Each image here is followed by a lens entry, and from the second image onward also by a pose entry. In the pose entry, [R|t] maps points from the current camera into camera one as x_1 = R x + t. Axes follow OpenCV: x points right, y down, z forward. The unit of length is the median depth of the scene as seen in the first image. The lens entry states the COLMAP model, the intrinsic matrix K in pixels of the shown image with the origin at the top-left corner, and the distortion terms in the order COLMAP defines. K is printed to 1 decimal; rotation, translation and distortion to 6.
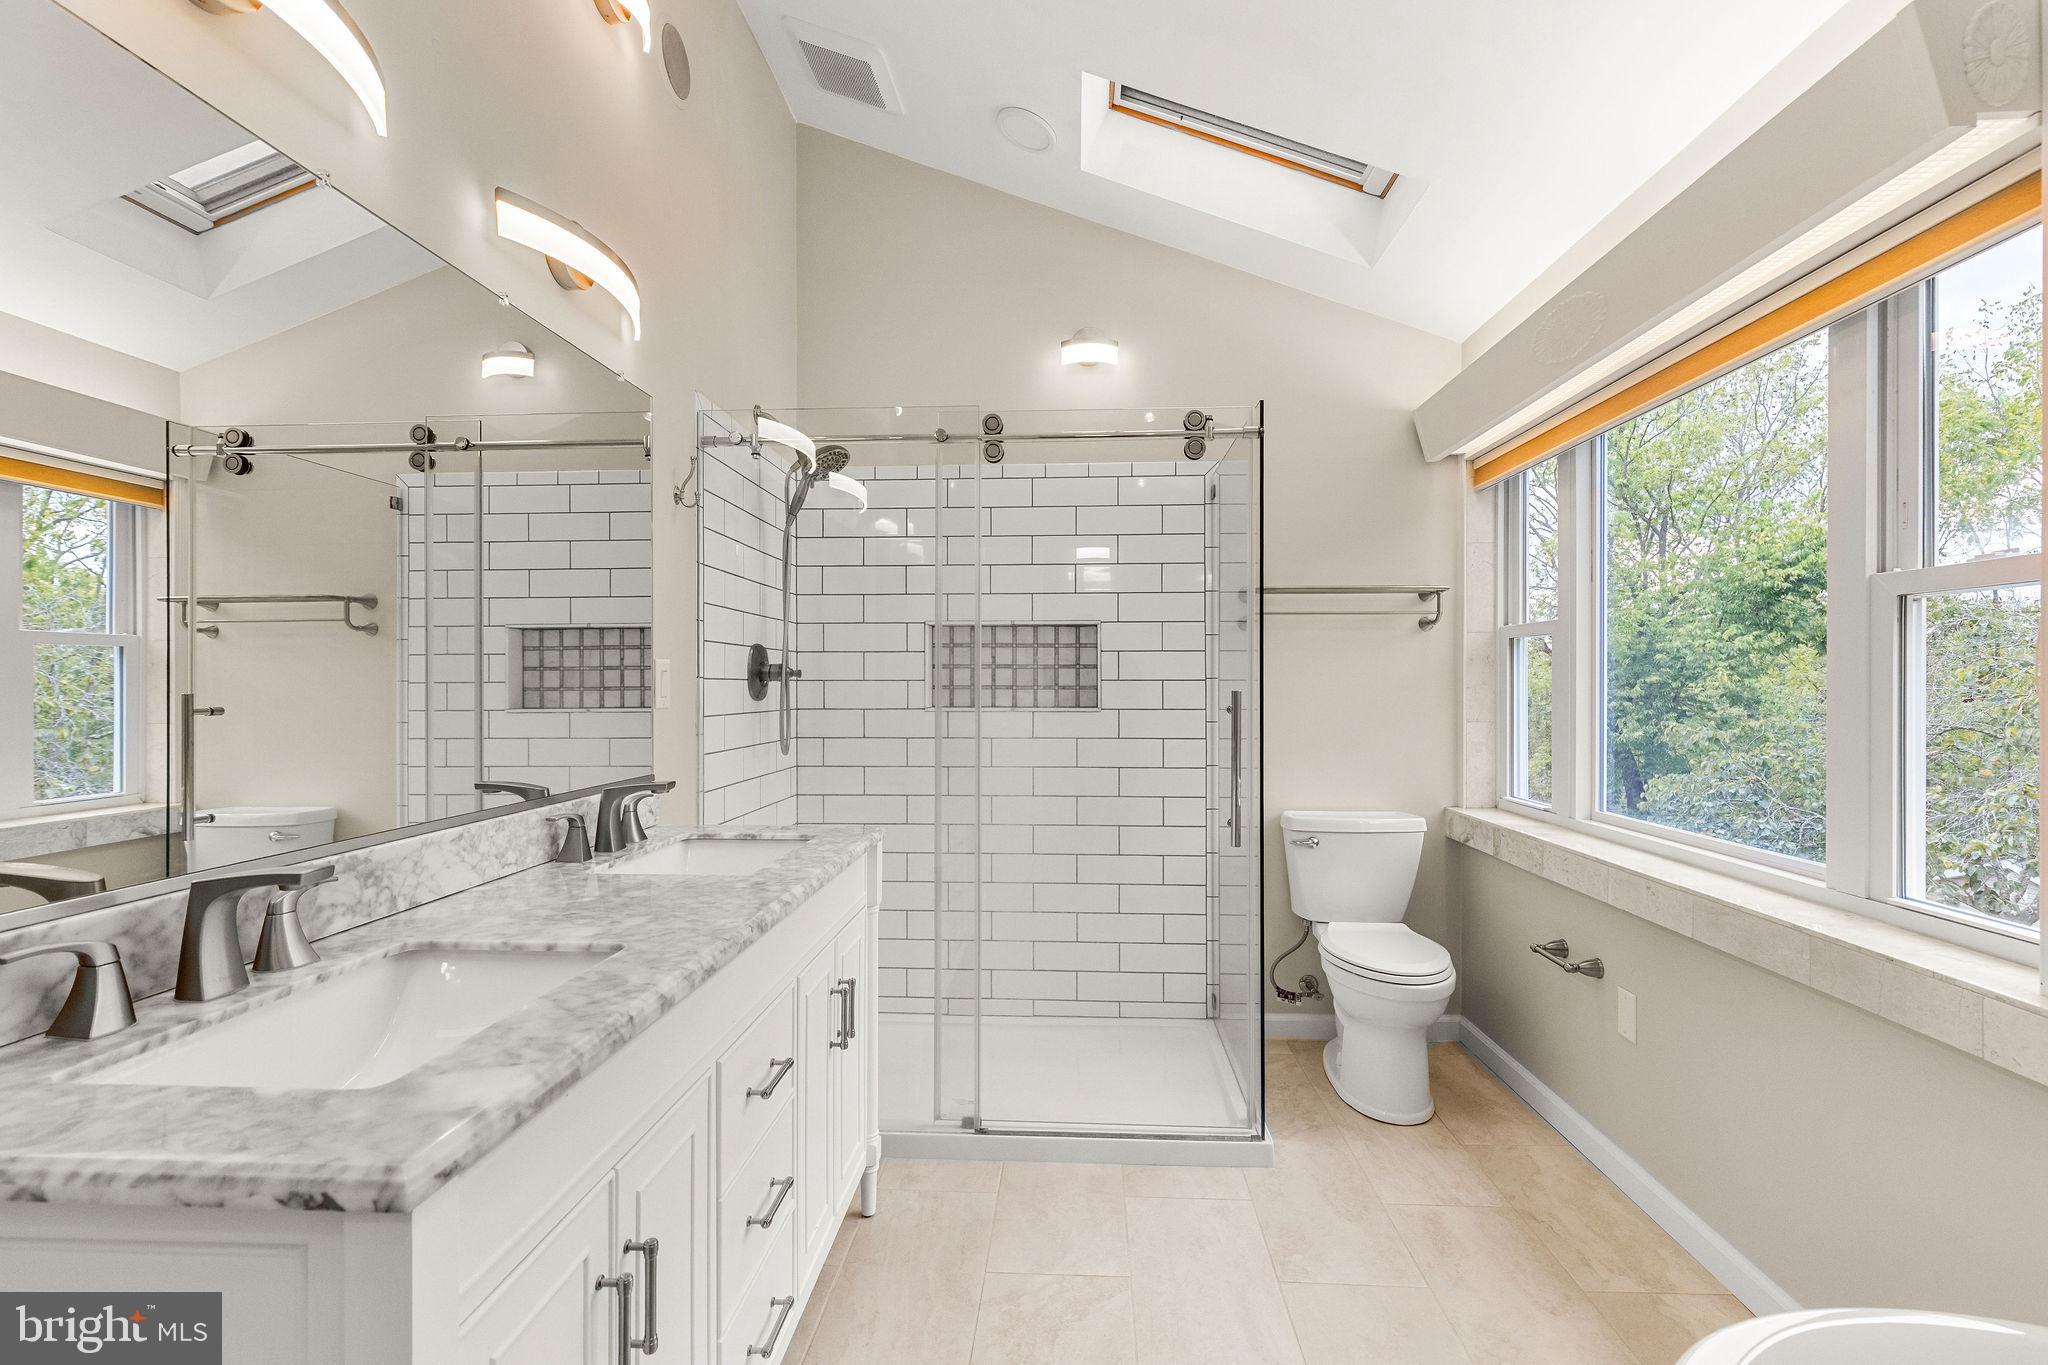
lens RADIAL K [[928.9, 0, 1023.0], [0, 928.9, 673.4], [0, 0, 1]] dist [0.008072, -0.001509]
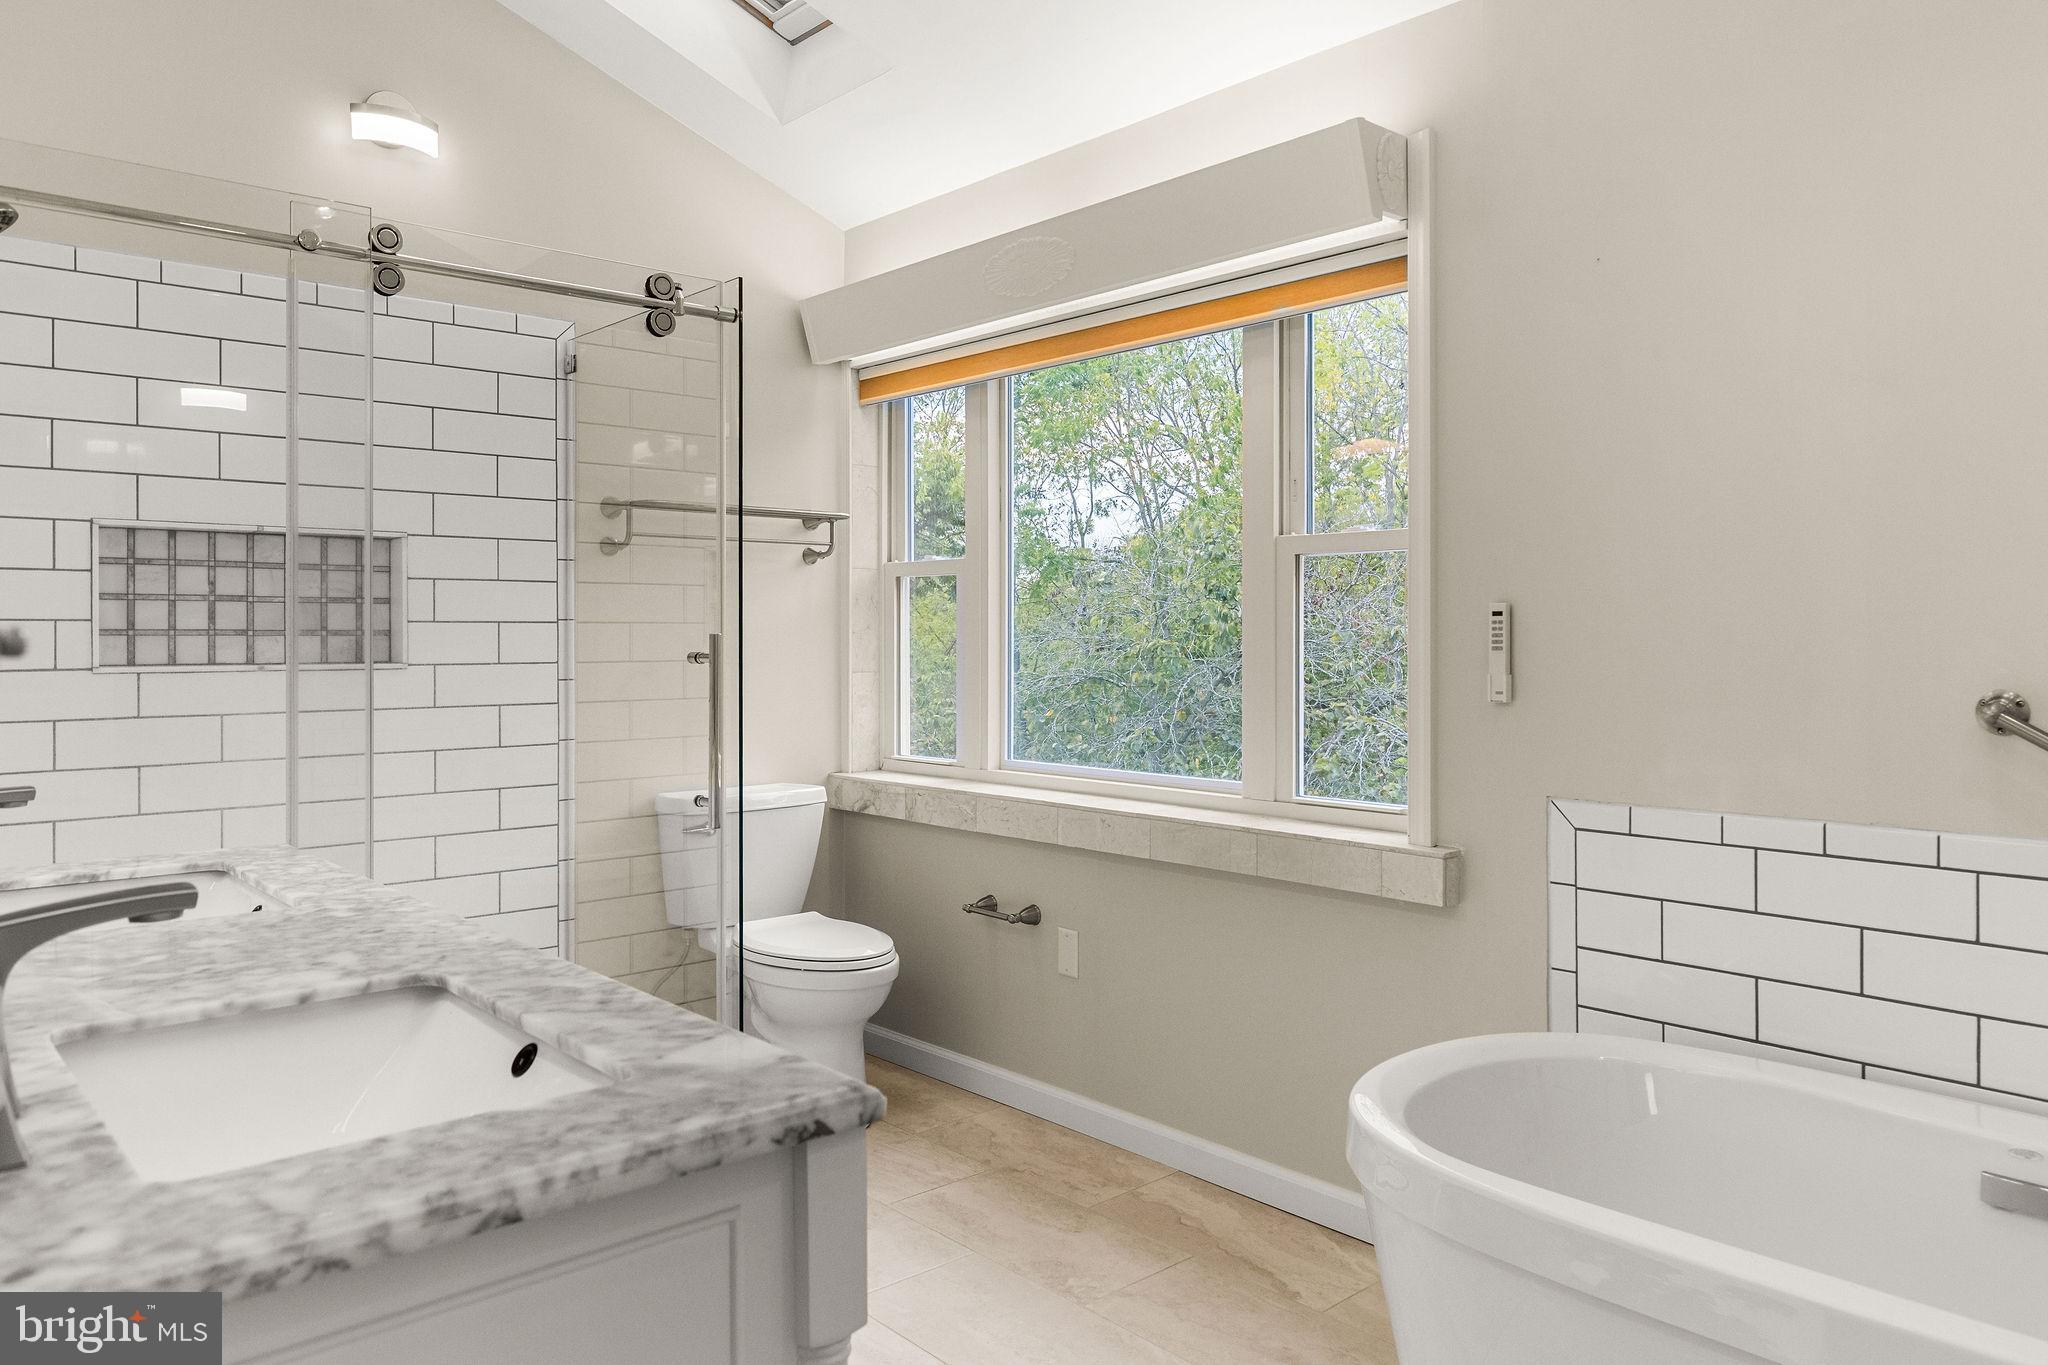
lens RADIAL K [[1427.8, 0, 1025.8], [0, 1427.8, 607.7], [0, 0, 1]] dist [0.009197, -0.001803]
pose [[0.707728, 0.012305, 0.706378, -0.359234], [-0.007352, 0.999922, -0.010052, 0.004899], [-0.706447, 0.001920, 0.707764, -0.051252]]
